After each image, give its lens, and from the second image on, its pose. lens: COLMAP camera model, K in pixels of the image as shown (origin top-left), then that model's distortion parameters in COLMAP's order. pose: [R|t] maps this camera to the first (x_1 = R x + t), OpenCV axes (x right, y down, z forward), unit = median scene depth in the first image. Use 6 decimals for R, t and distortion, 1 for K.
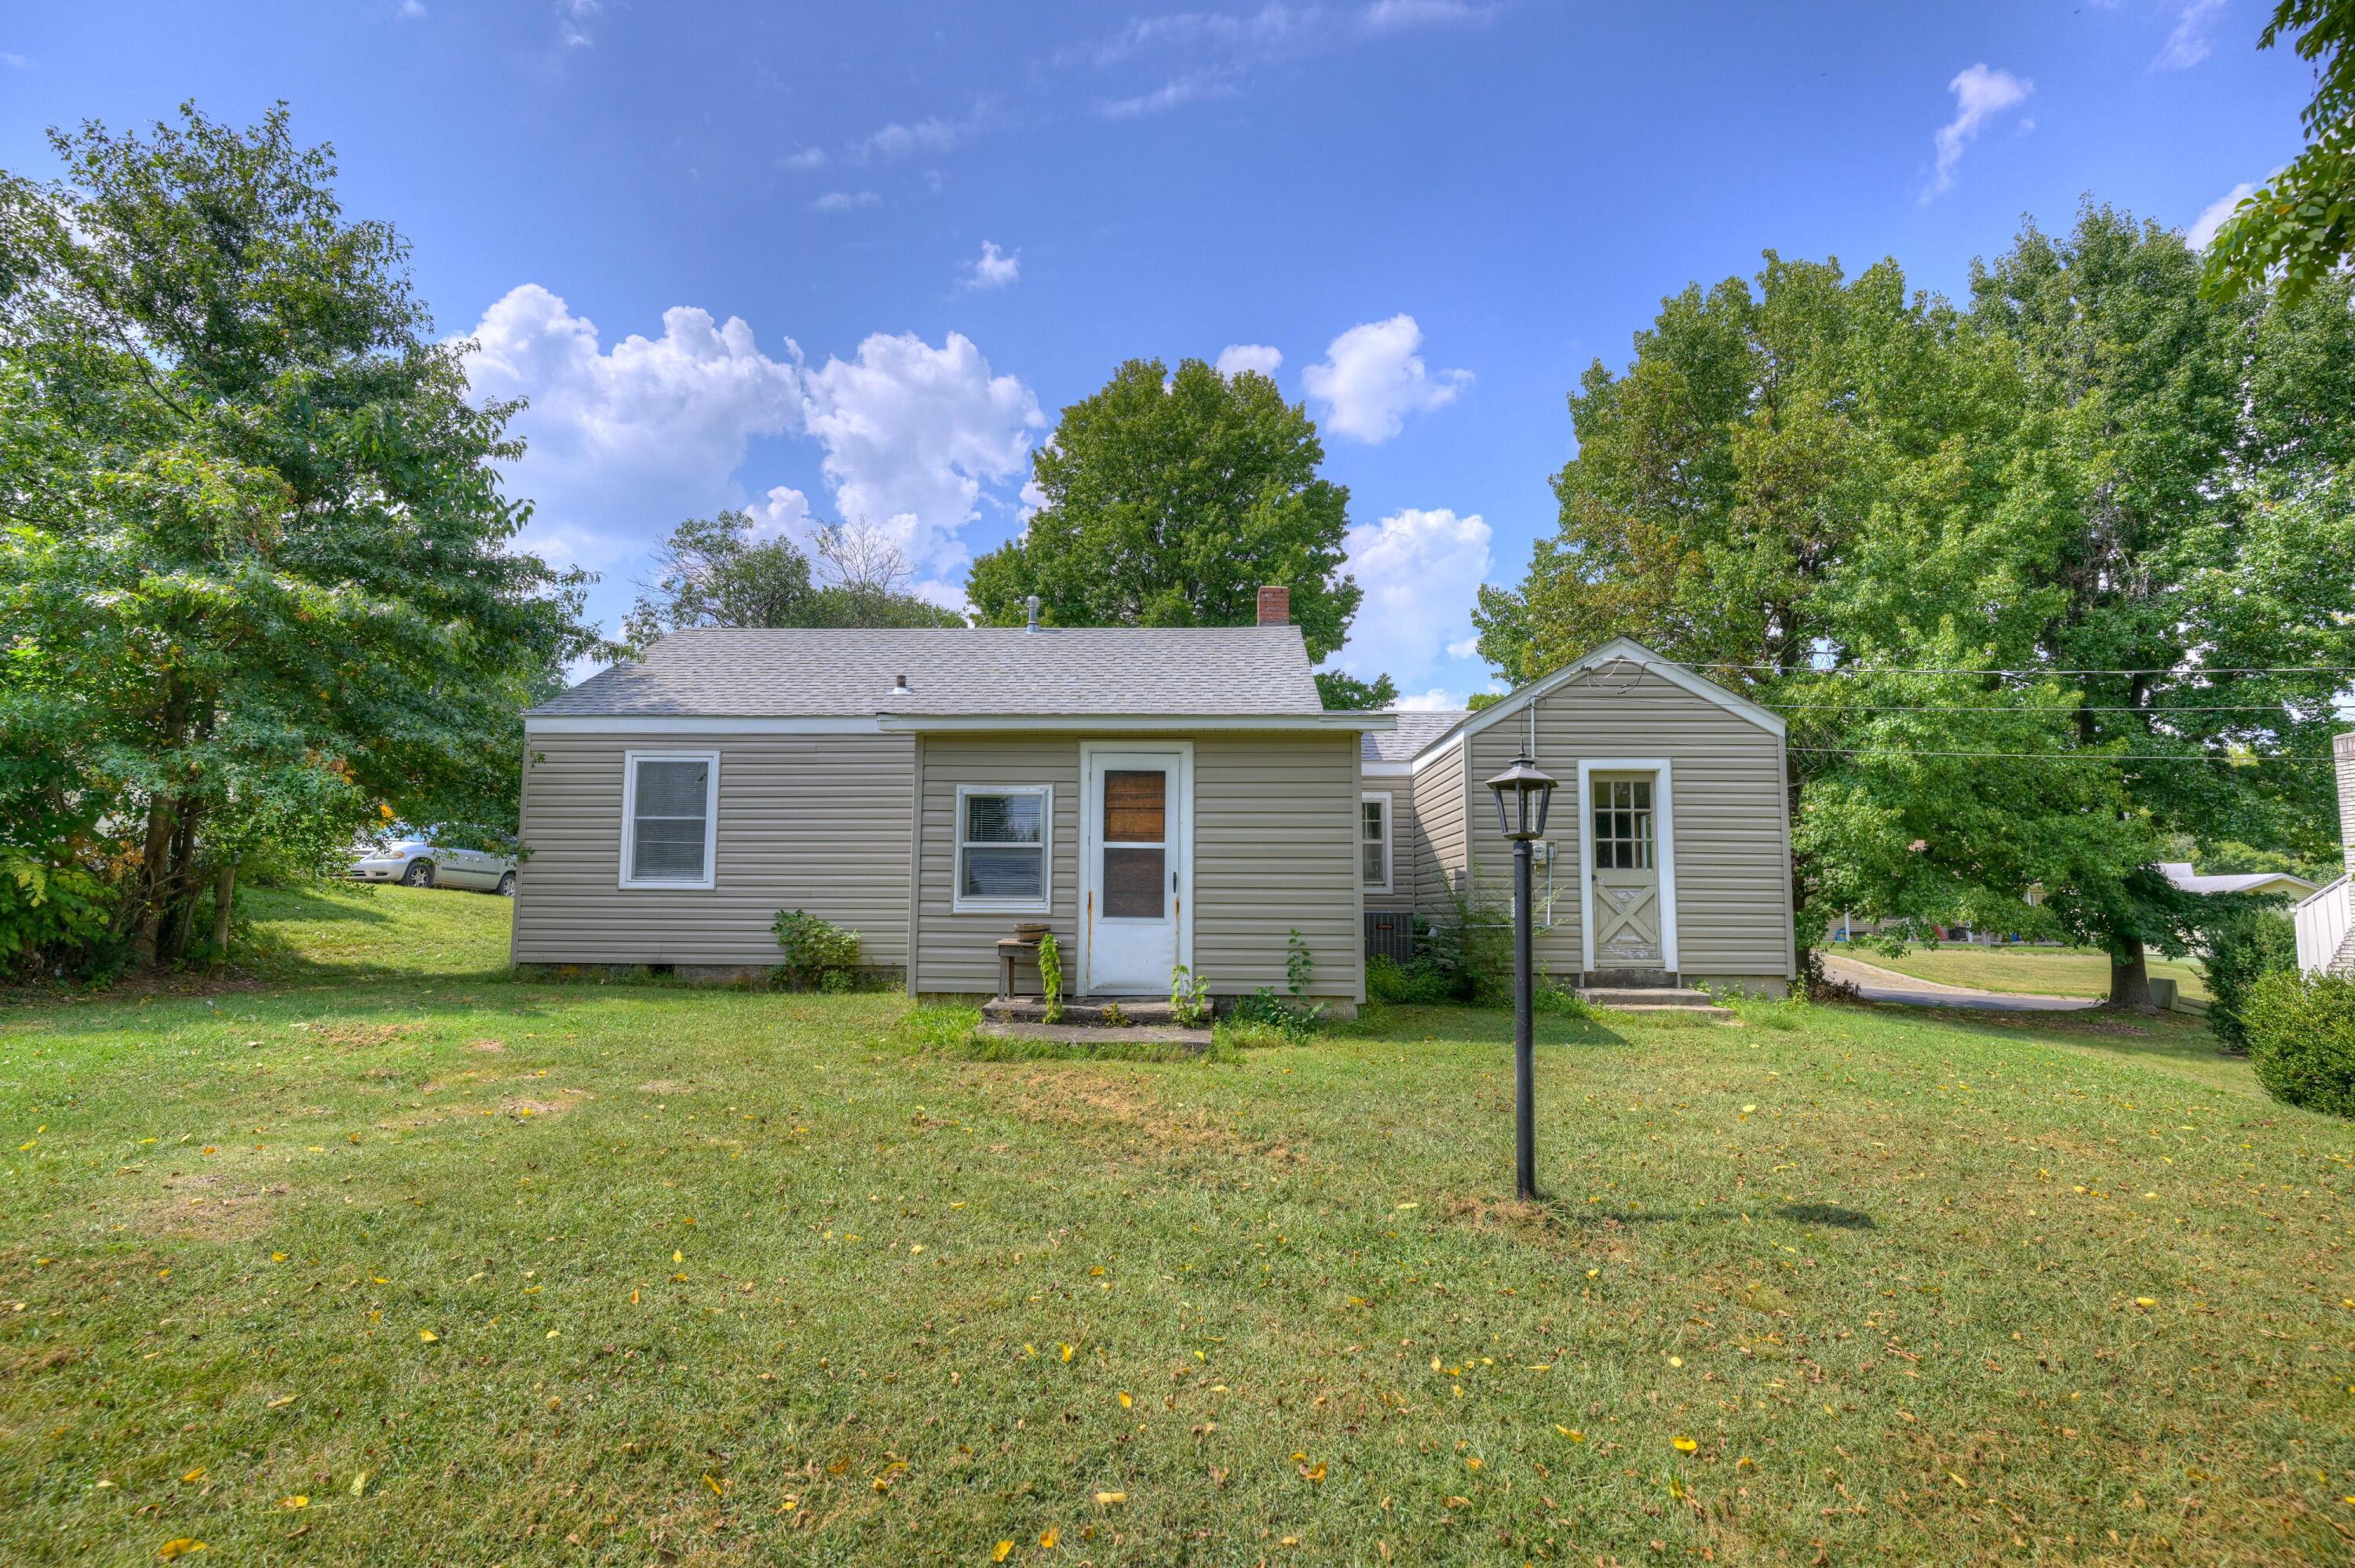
lens RADIAL K [[1138.9, 0, 1177.9], [0, 1138.9, 810.4], [0, 0, 1]] dist [0.002497, 0.000934]
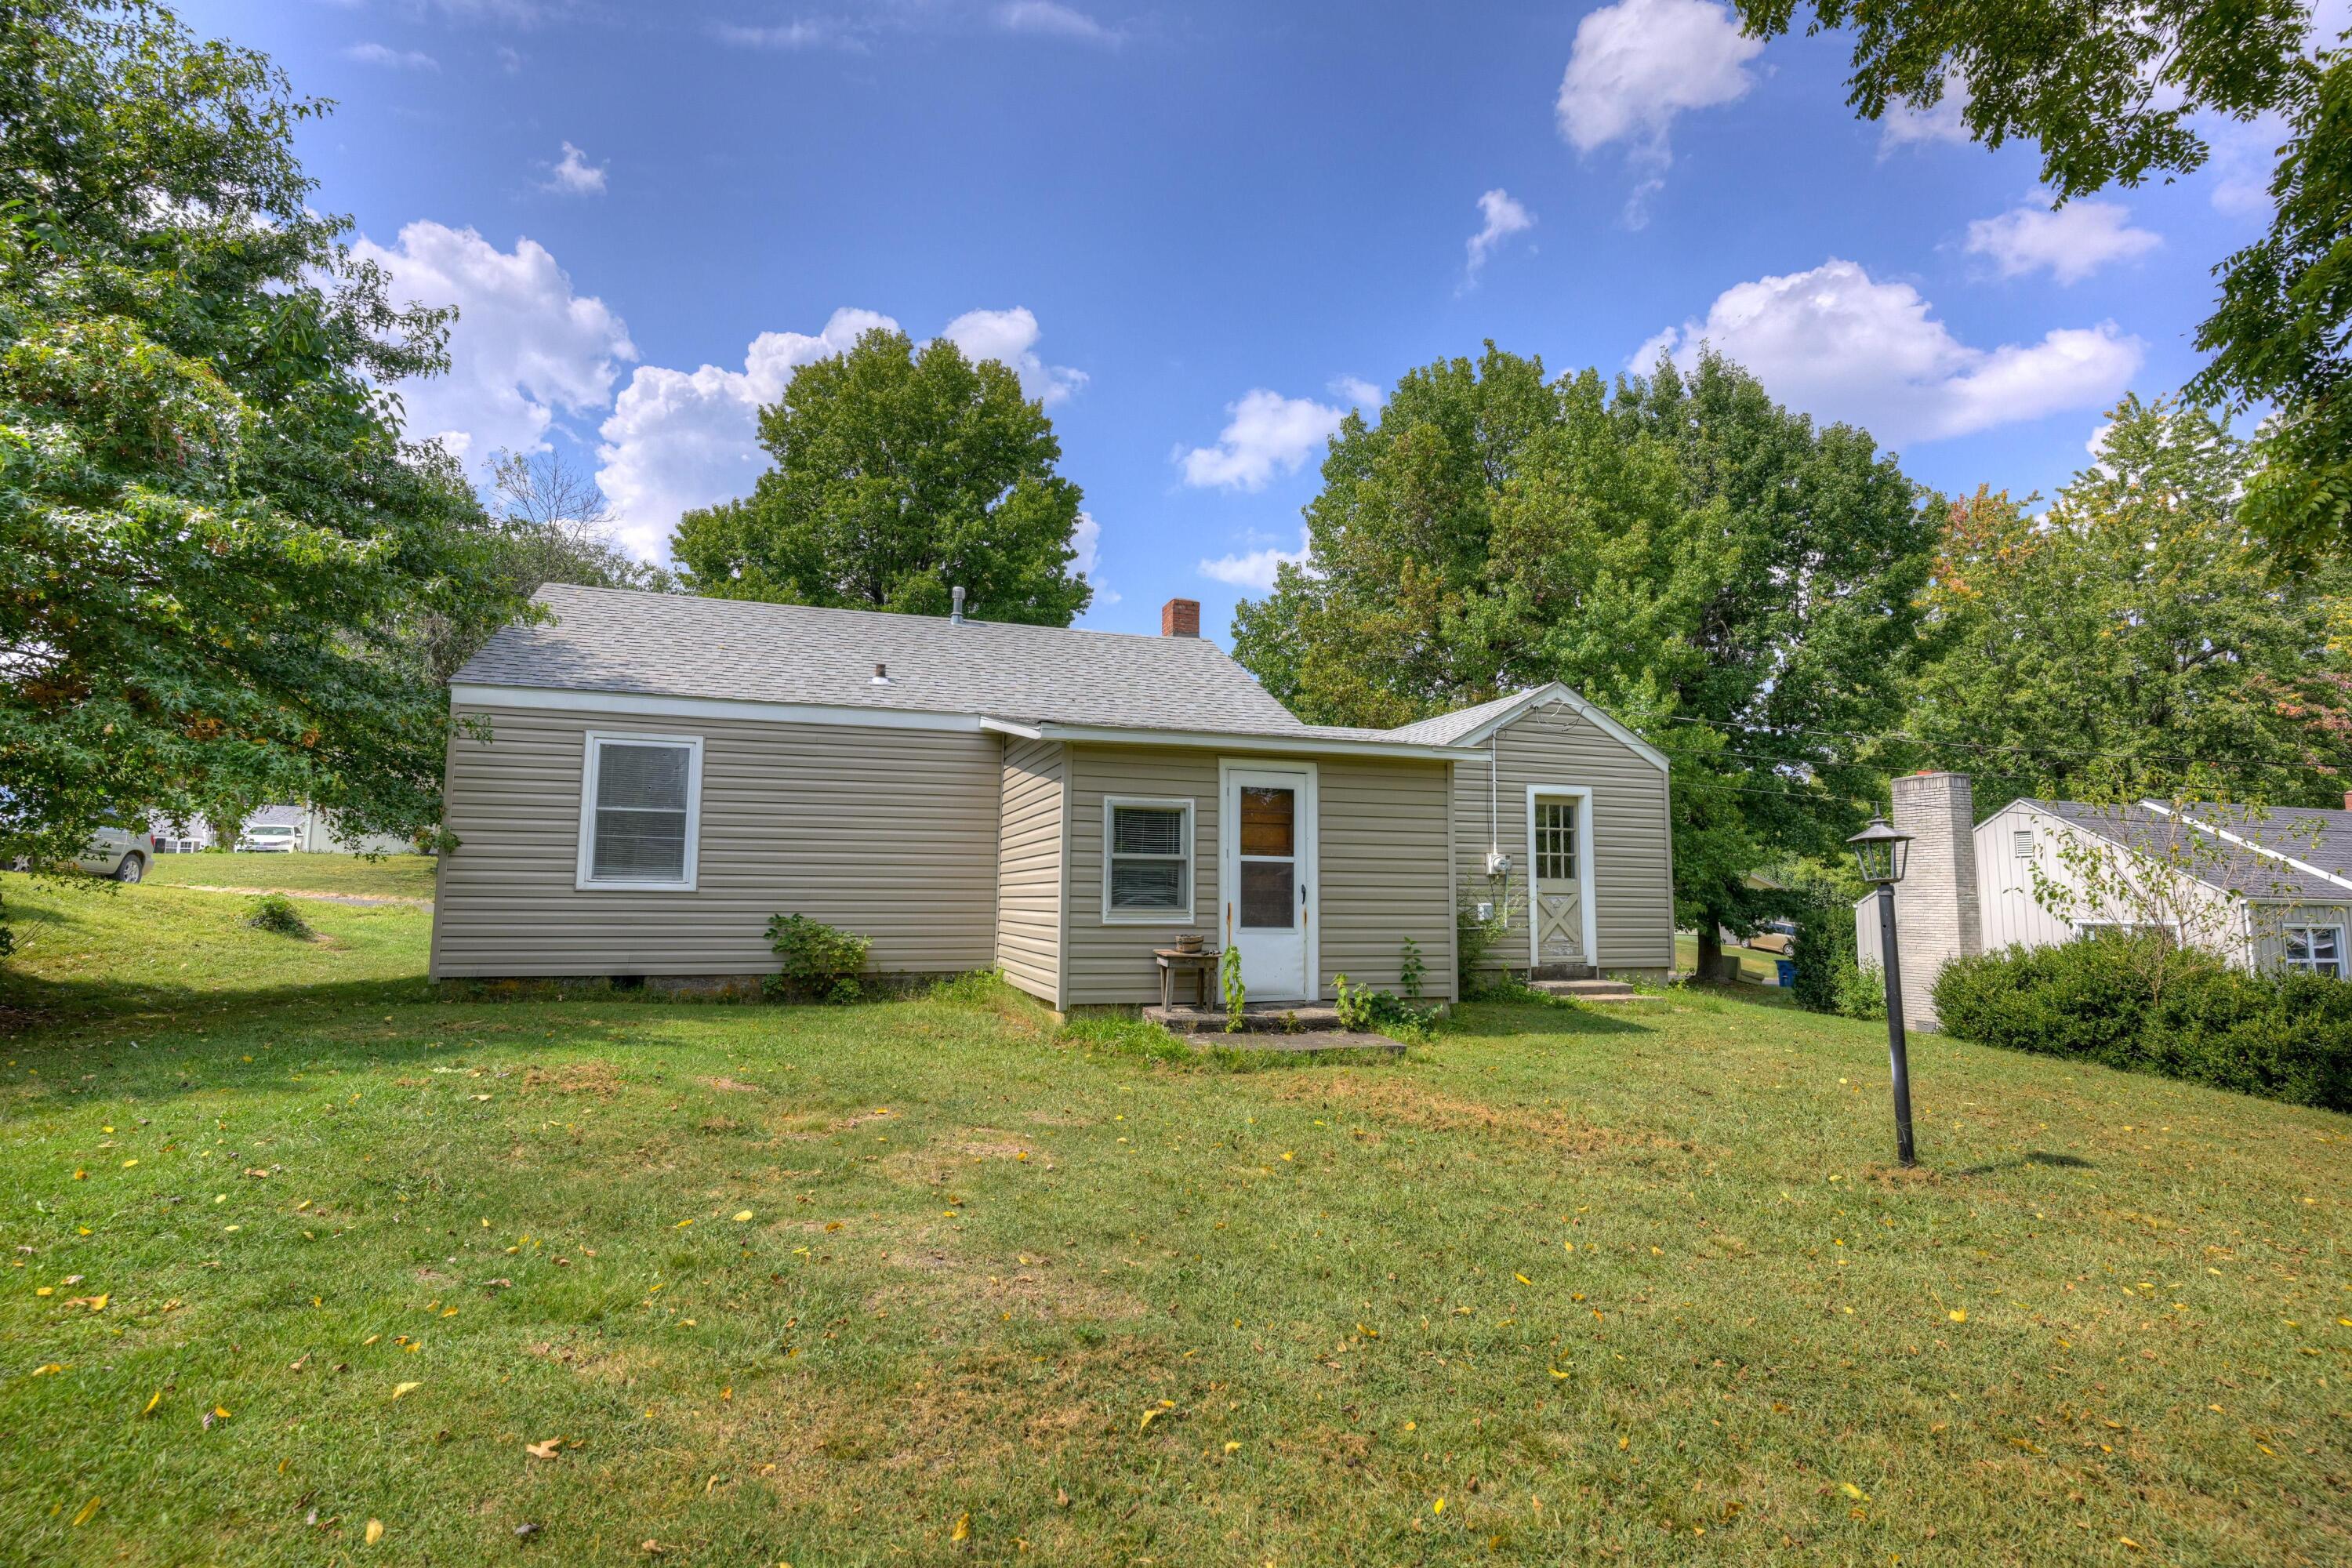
lens RADIAL K [[1126.5, 0, 1171.1], [0, 1126.5, 794.7], [0, 0, 1]] dist [-0.000626, 0.000398]
pose [[0.939131, 0.034088, 0.341863, -0.351390], [-0.034985, 0.999382, -0.003543, -0.016006], [-0.341773, -0.008632, 0.939743, 0.038110]]
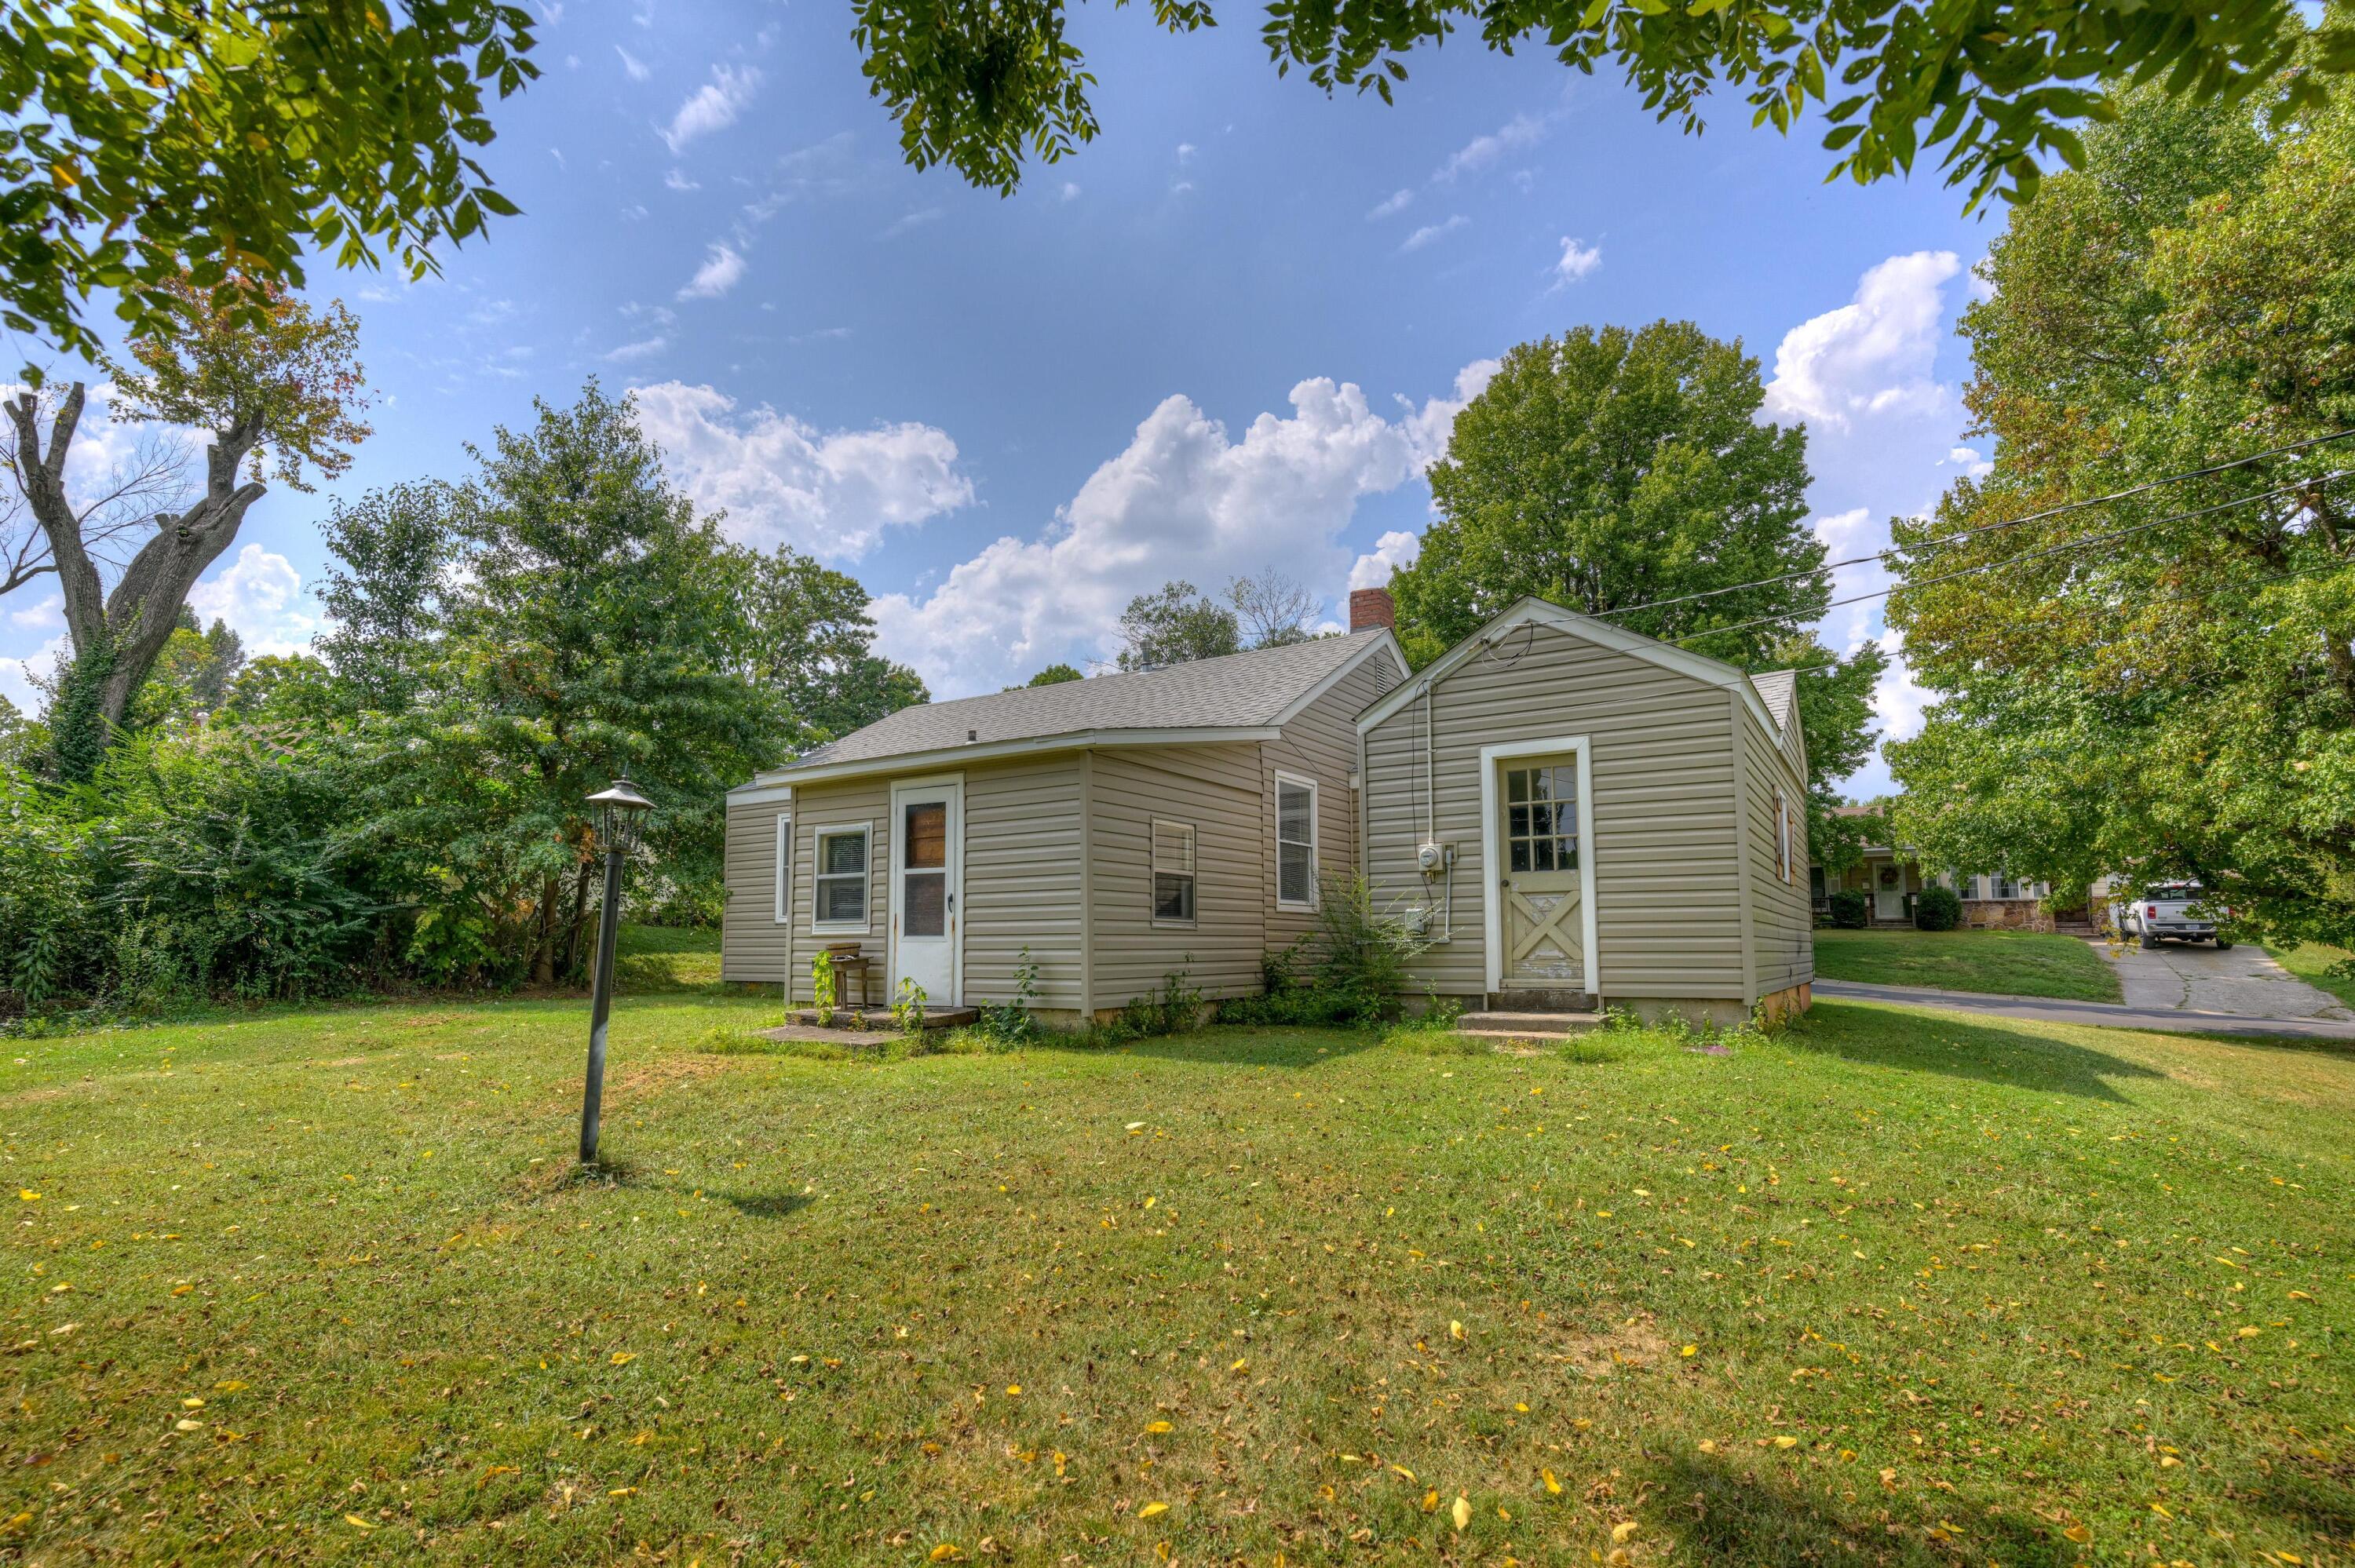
lens RADIAL K [[1184.4, 0, 1175.7], [0, 1184.4, 833.0], [0, 0, 1]] dist [0.002918, 0.000344]
pose [[0.856459, -0.063579, -0.512284, 0.557432], [0.056380, 0.997971, -0.029597, 0.030821], [0.513126, -0.003534, 0.858306, 0.101213]]
